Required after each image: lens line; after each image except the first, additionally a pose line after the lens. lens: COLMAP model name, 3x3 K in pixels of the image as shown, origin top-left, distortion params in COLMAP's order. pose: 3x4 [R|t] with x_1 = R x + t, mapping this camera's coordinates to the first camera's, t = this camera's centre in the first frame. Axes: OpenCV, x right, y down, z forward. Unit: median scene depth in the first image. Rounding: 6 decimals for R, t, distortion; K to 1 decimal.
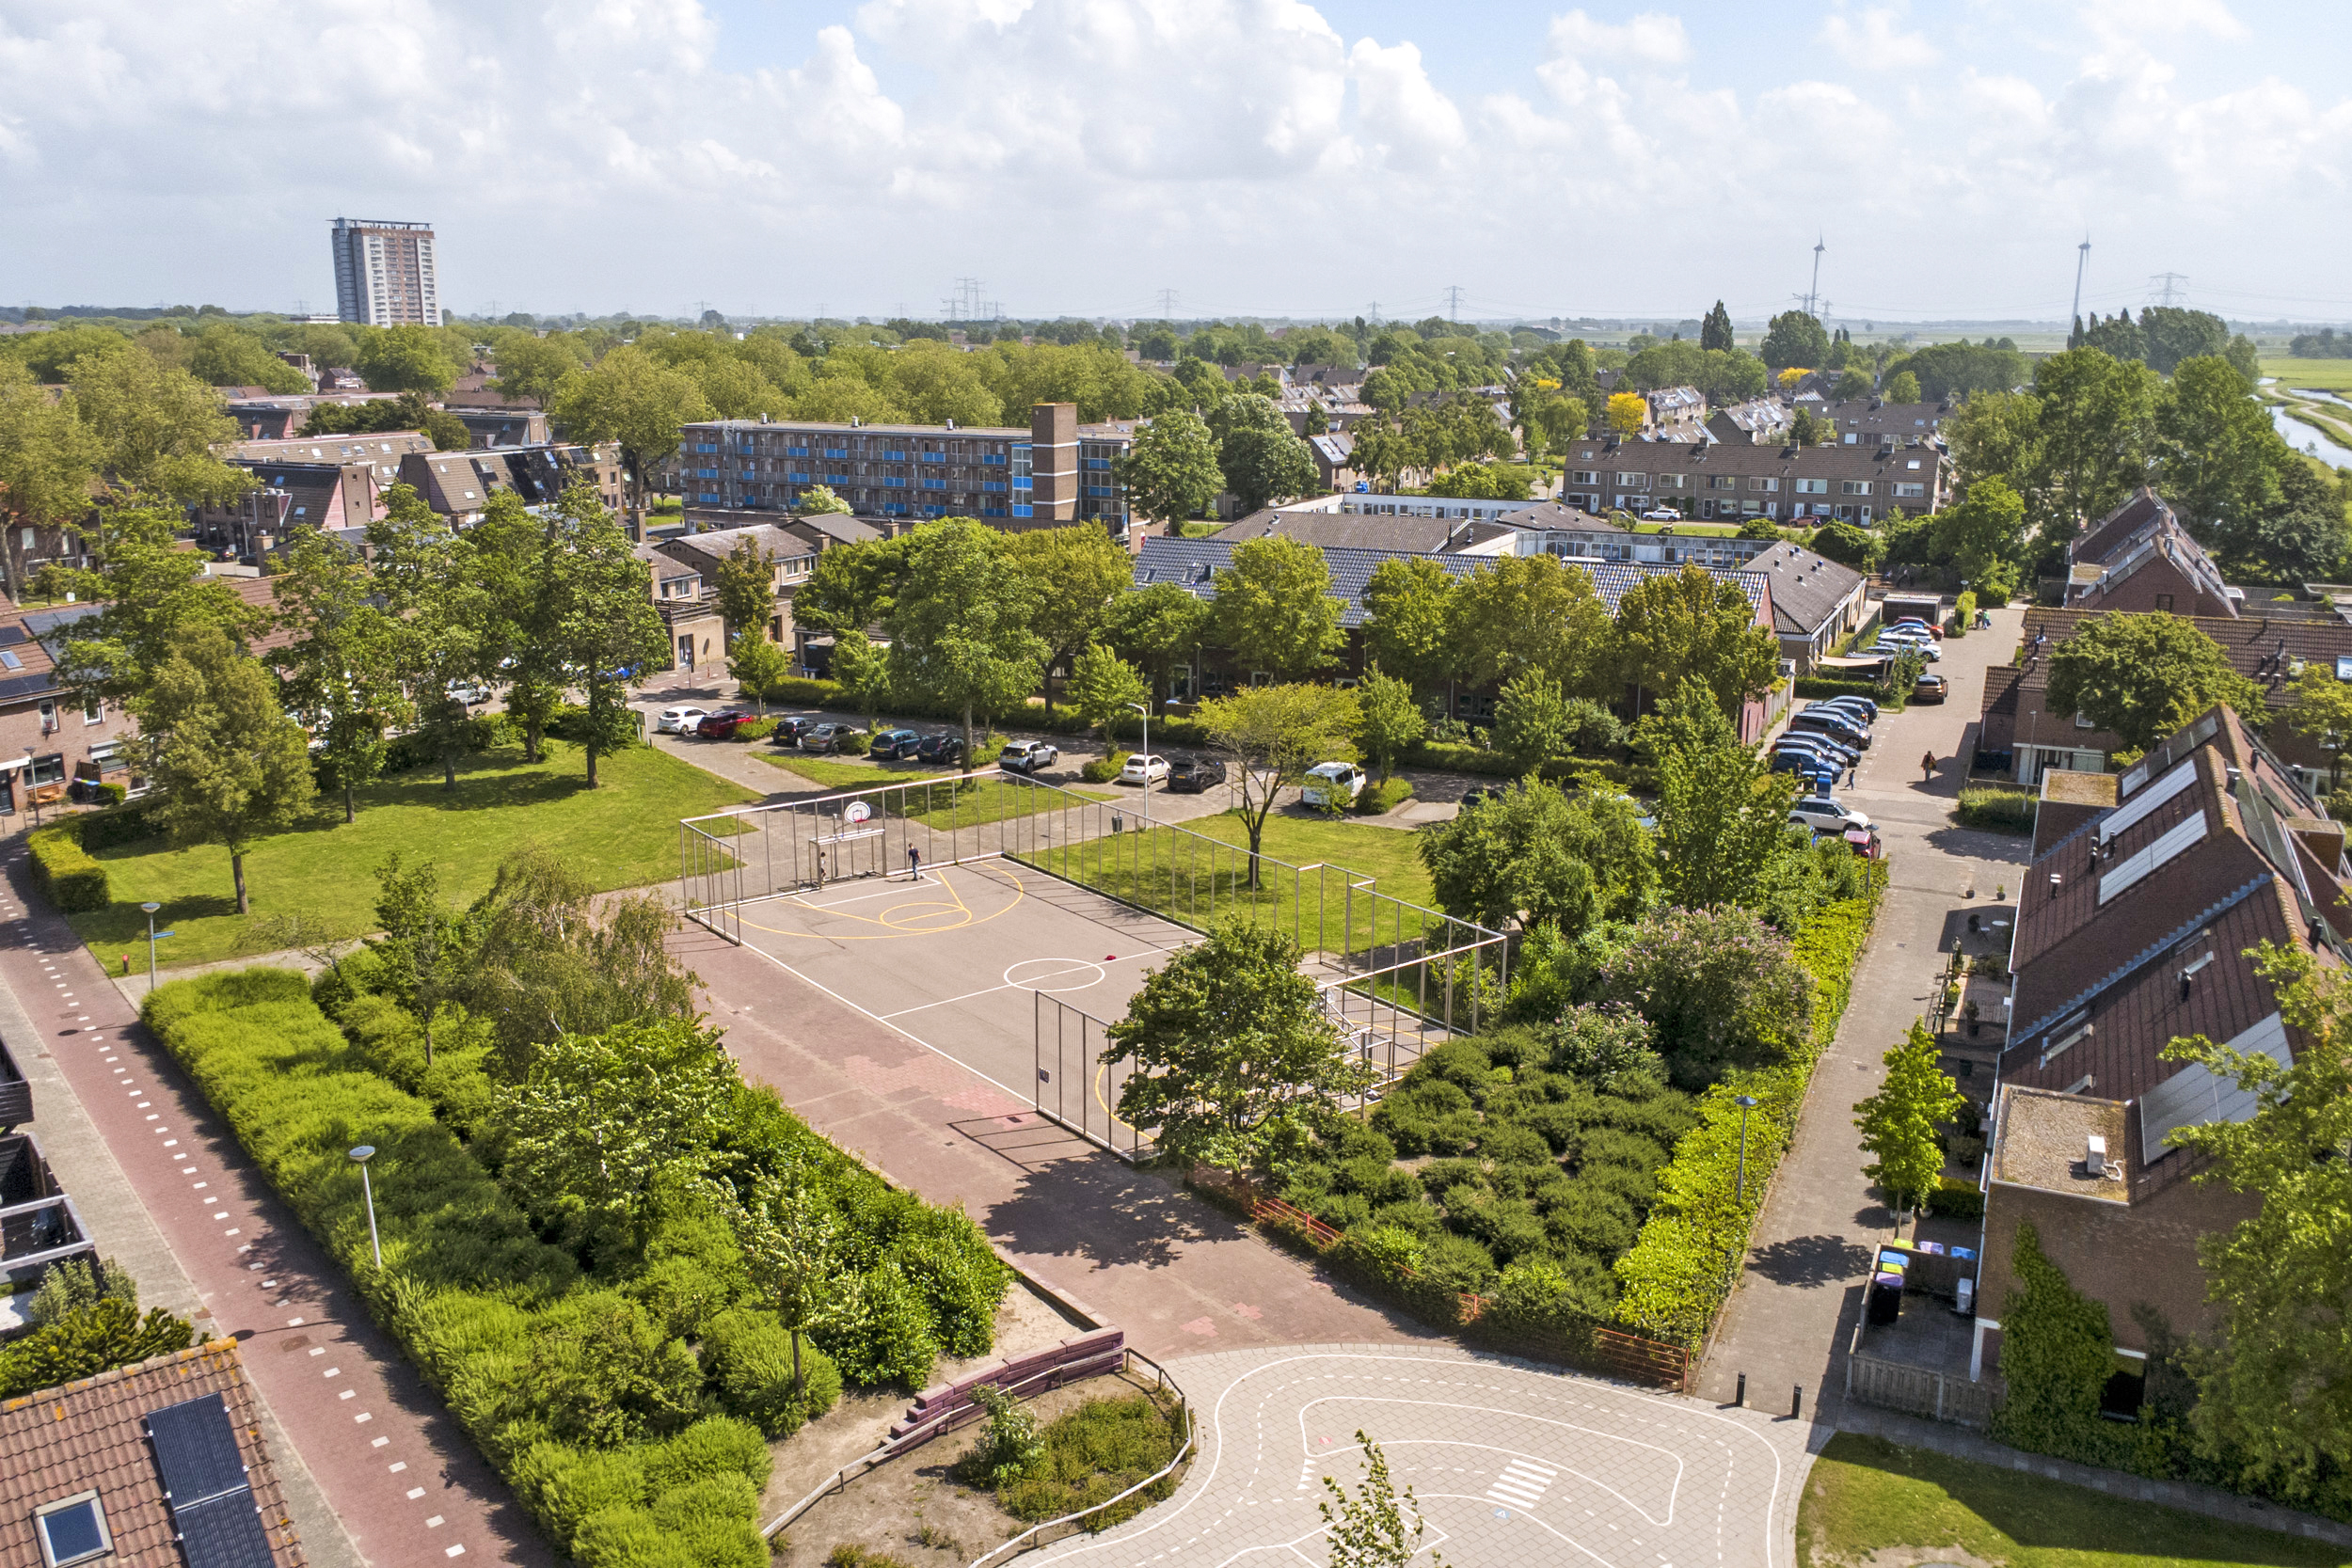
lens RADIAL K [[1958.0, 0, 1161.8], [0, 1958.0, 777.1], [0, 0, 1]] dist [0.011237, 0.016994]
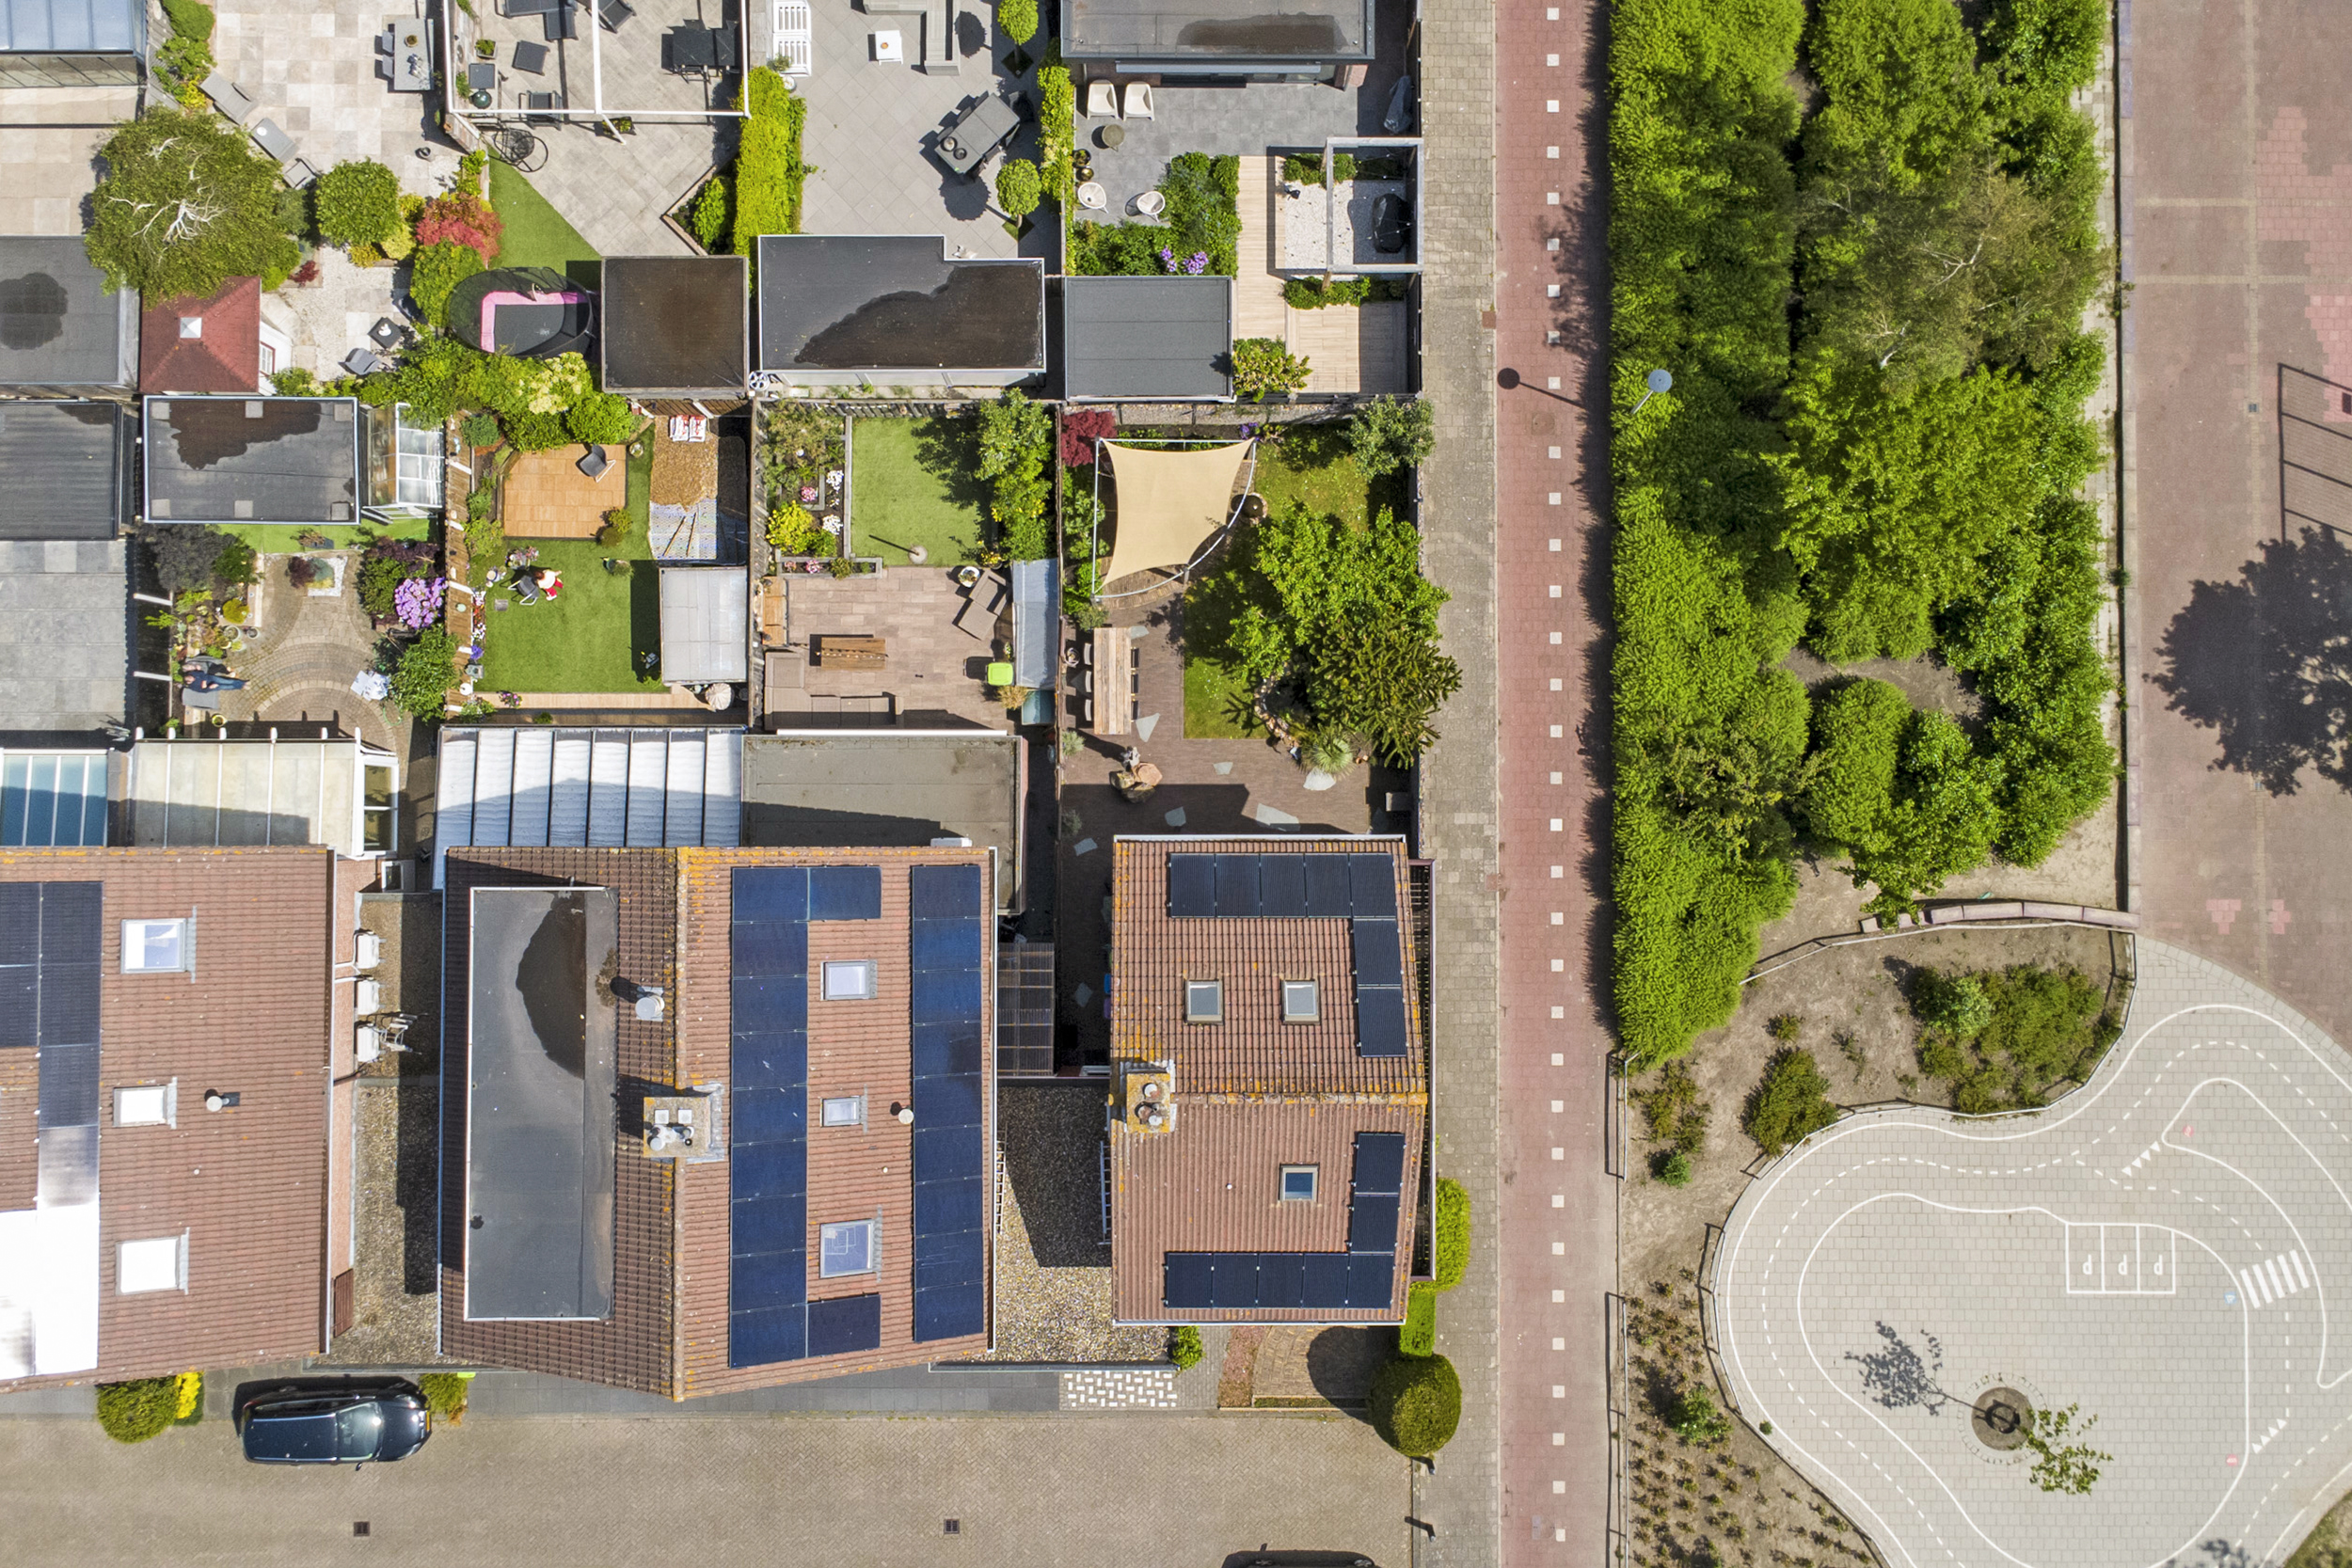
lens RADIAL K [[1958.0, 0, 1161.8], [0, 1958.0, 777.1], [0, 0, 1]] dist [0.011237, 0.016994]
pose [[0.790619, 0.611904, -0.022234, -0.157641], [-0.139344, 0.215162, 0.966586, -0.236841], [0.596242, -0.761104, 0.255377, 0.150947]]
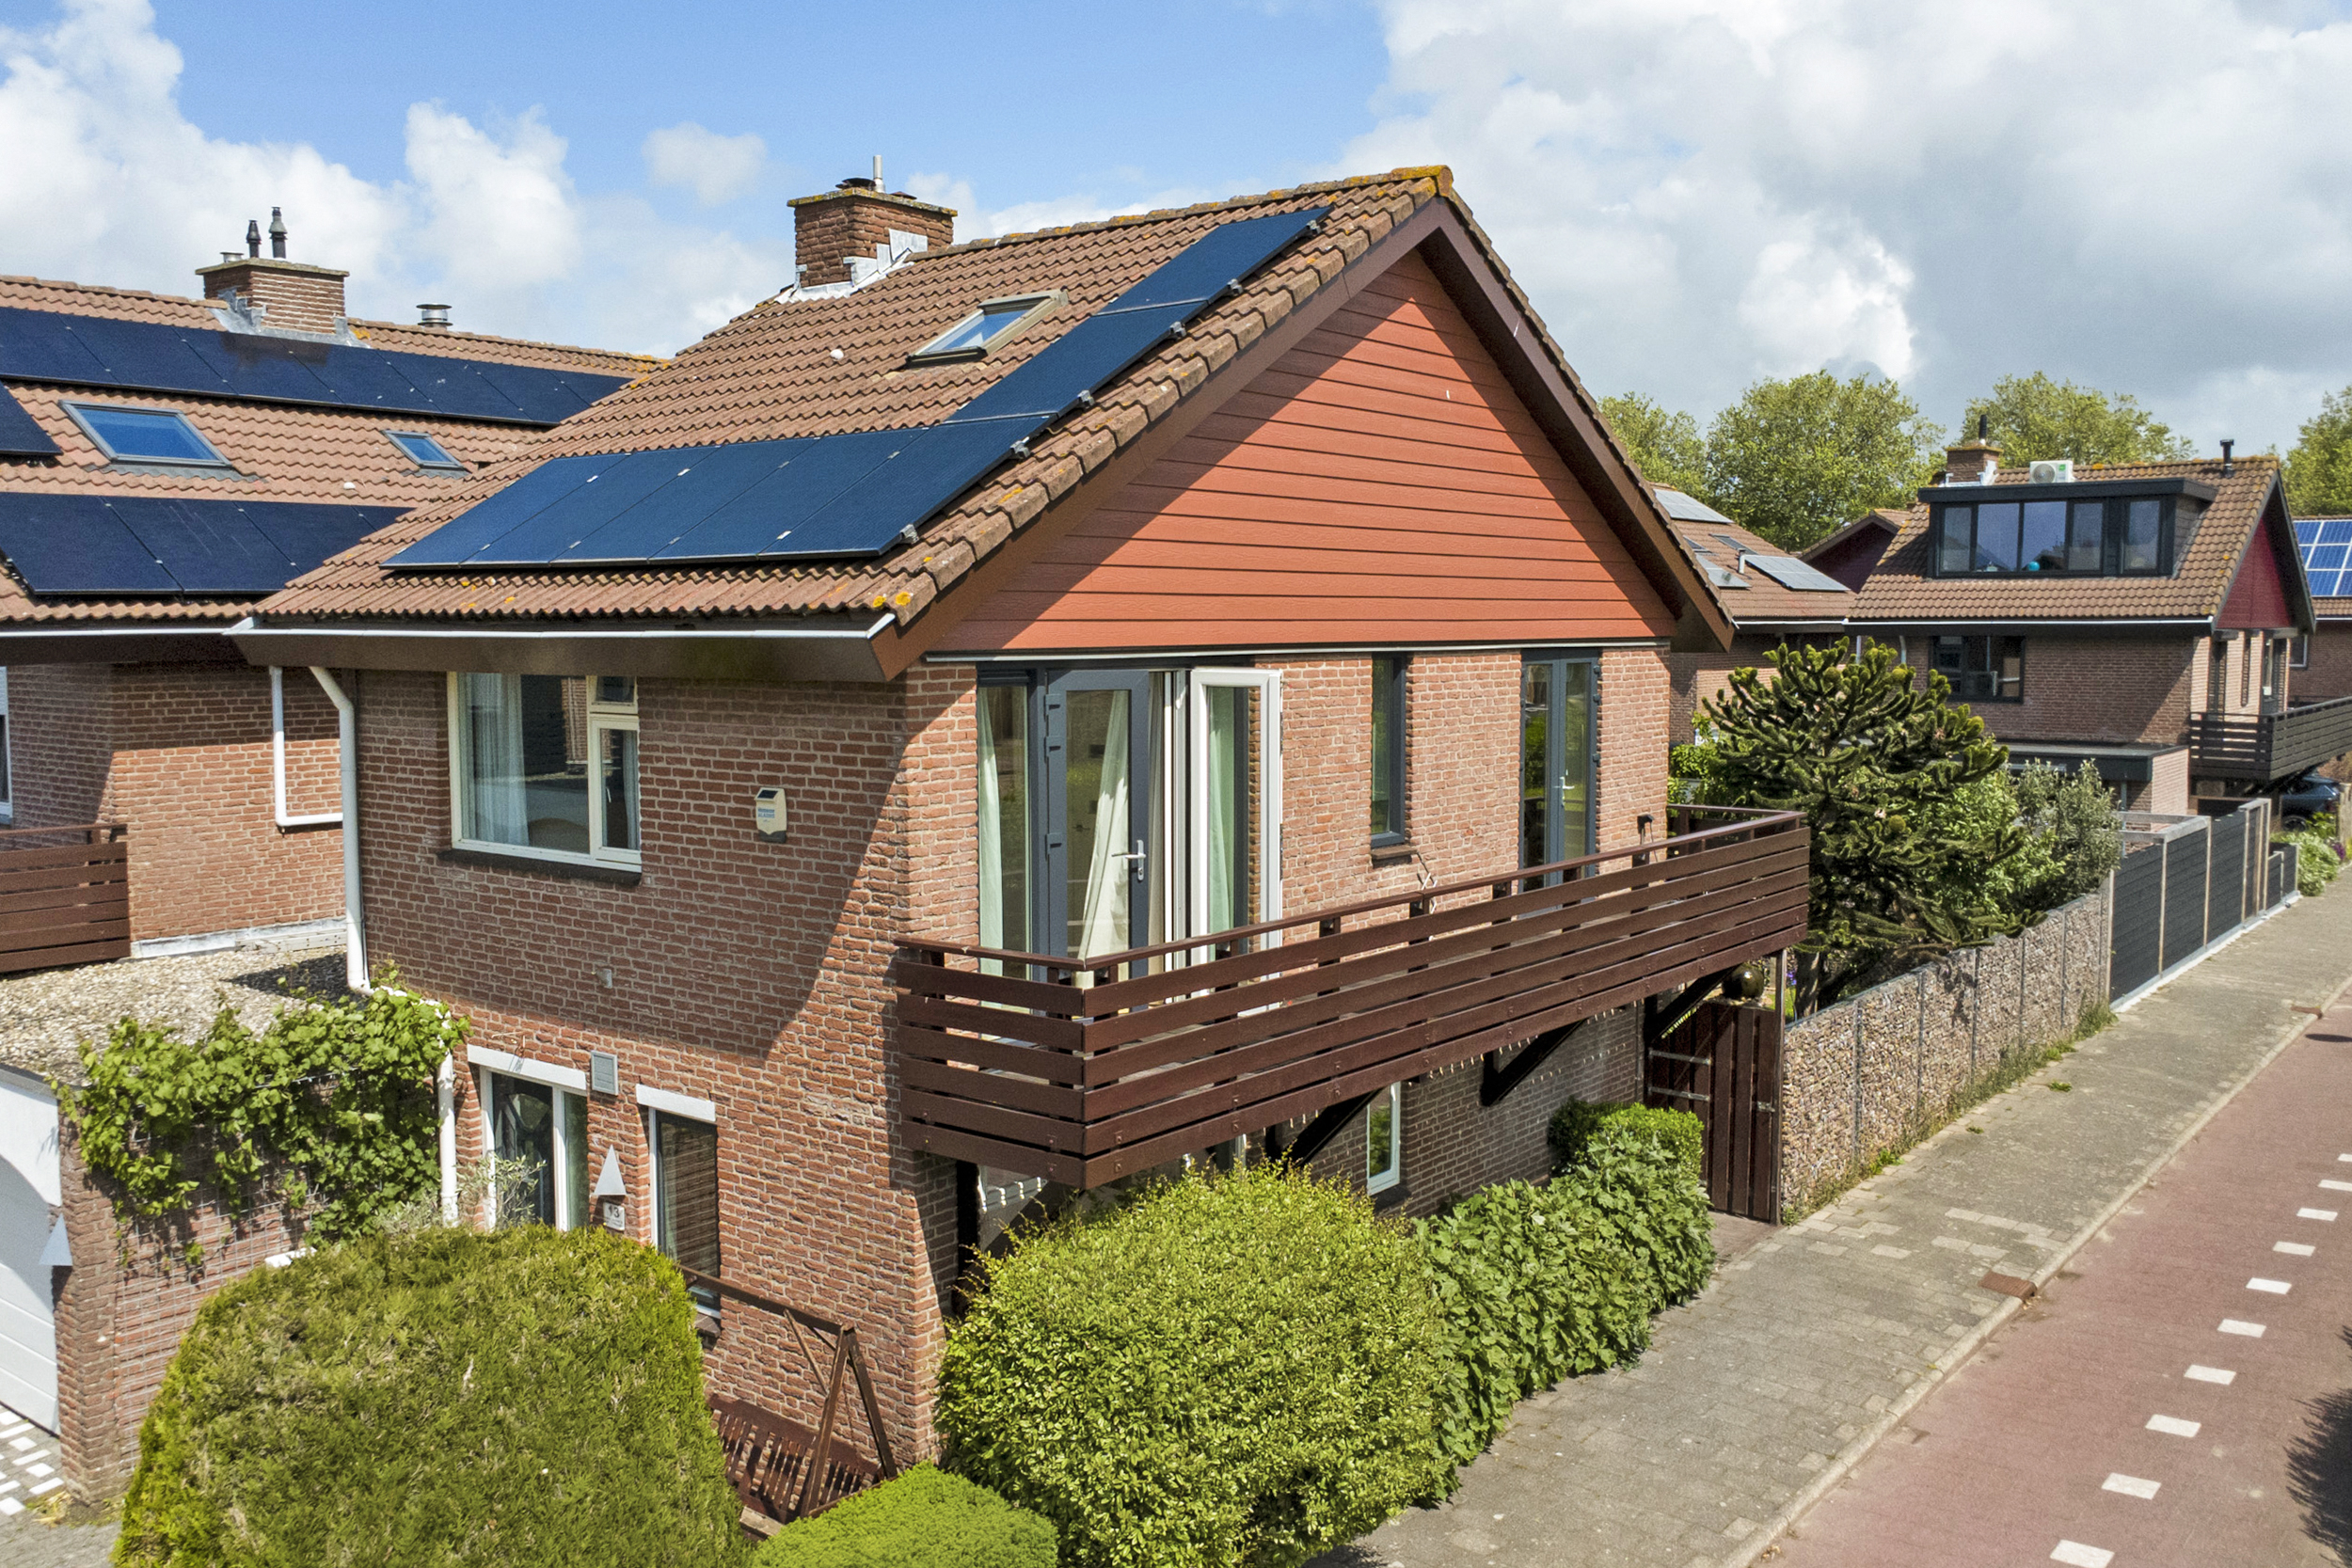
lens RADIAL K [[1958.0, 0, 1161.8], [0, 1958.0, 777.1], [0, 0, 1]] dist [0.011237, 0.016994]
pose [[0.239013, 0.082461, -0.967509, -0.004052], [-0.218659, 0.975367, 0.029114, 0.092113], [0.946077, 0.204596, 0.251156, 0.182071]]
